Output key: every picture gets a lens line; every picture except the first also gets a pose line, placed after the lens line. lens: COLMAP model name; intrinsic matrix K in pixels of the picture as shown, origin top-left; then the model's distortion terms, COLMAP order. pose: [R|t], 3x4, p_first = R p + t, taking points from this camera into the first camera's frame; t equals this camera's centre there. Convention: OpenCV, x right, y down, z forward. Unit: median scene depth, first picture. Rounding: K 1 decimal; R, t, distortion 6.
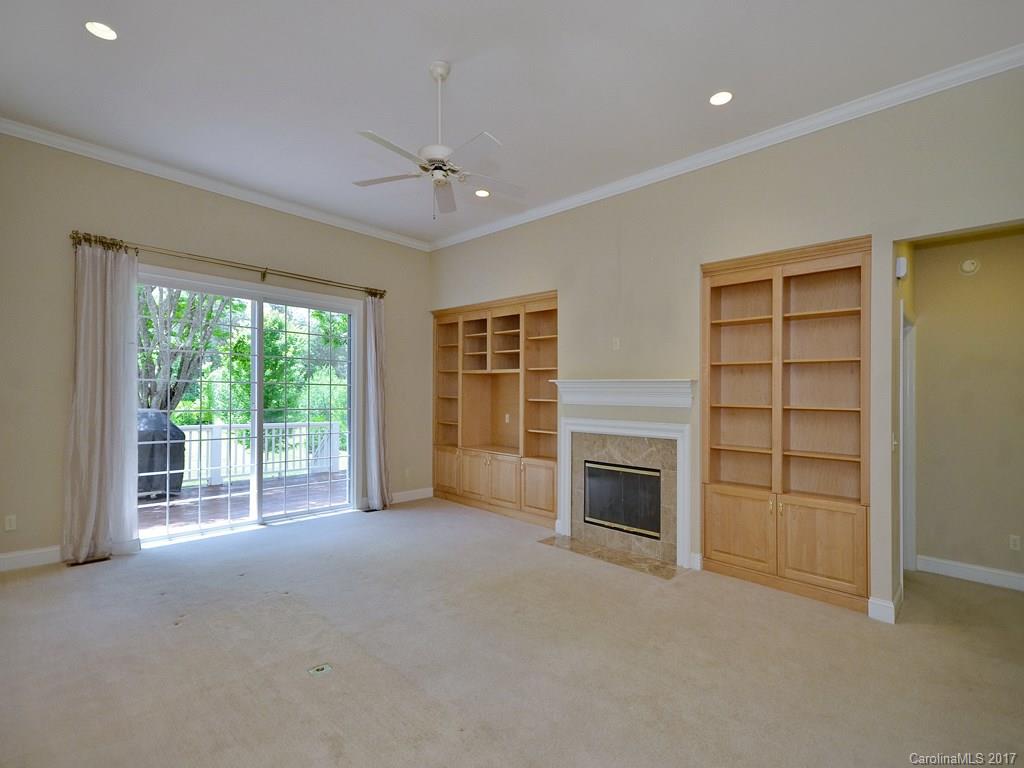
lens RADIAL K [[497.0, 0, 512.7], [0, 497.0, 392.0], [0, 0, 1]] dist [0.000907, 0.000261]
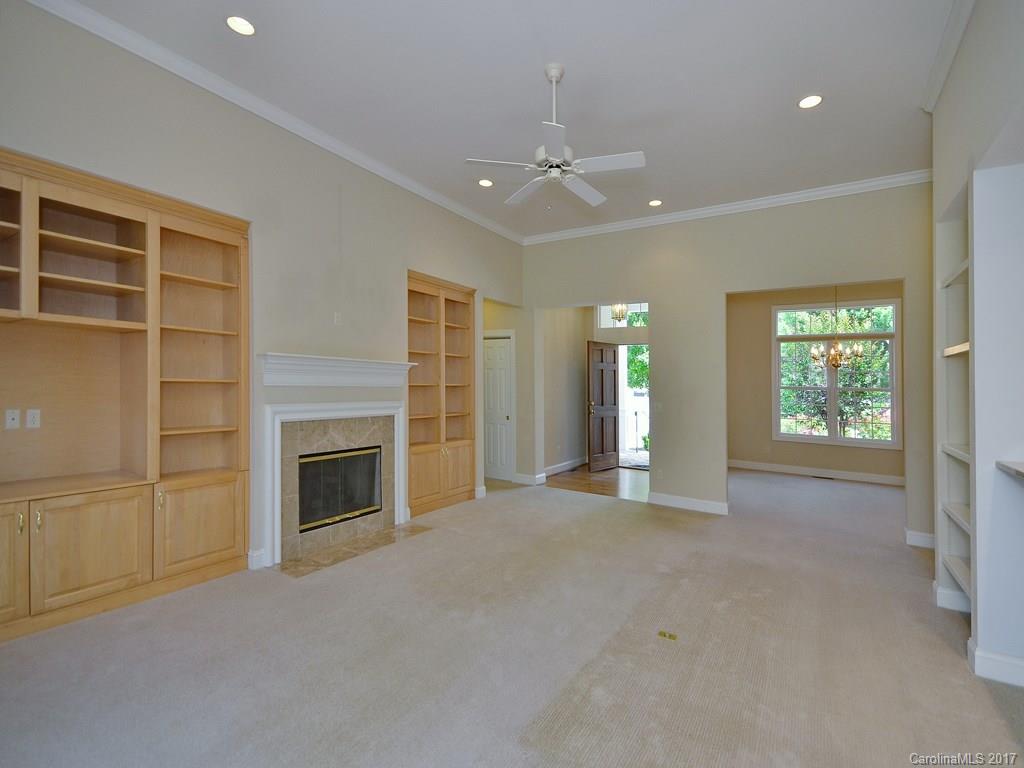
lens RADIAL K [[454.8, 0, 514.1], [0, 454.8, 381.3], [0, 0, 1]] dist [0.001331, 0.000026]
pose [[-0.198758, 0.009135, 0.980006, -0.703428], [-0.002443, 0.999949, -0.009816, 0.026715], [-0.980046, -0.004346, -0.198725, 0.888996]]
